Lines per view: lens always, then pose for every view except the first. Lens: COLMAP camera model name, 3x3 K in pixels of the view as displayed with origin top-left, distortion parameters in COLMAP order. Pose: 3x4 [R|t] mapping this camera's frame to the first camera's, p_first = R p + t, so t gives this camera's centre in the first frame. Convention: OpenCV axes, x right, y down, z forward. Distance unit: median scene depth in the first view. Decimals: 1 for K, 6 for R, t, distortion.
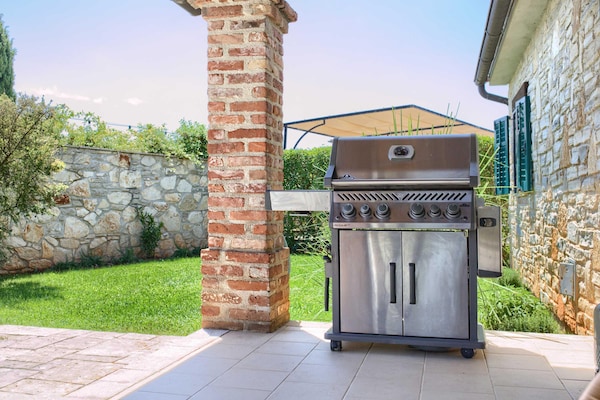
lens RADIAL K [[619.5, 0, 299.7], [0, 619.5, 223.7], [0, 0, 1]] dist [-0.025623, -0.000115]
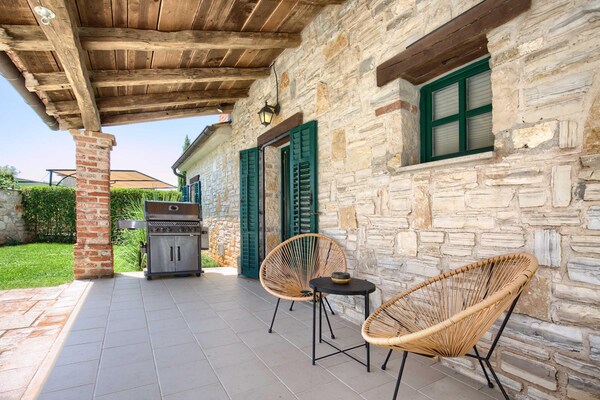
lens RADIAL K [[278.9, 0, 300.0], [0, 278.9, 223.3], [0, 0, 1]] dist [-0.001099, 0.000001]
pose [[0.722183, 0.013182, 0.691576, -0.264347], [-0.008231, 0.999911, -0.010464, -0.031327], [-0.691653, 0.001864, 0.722228, -0.290739]]
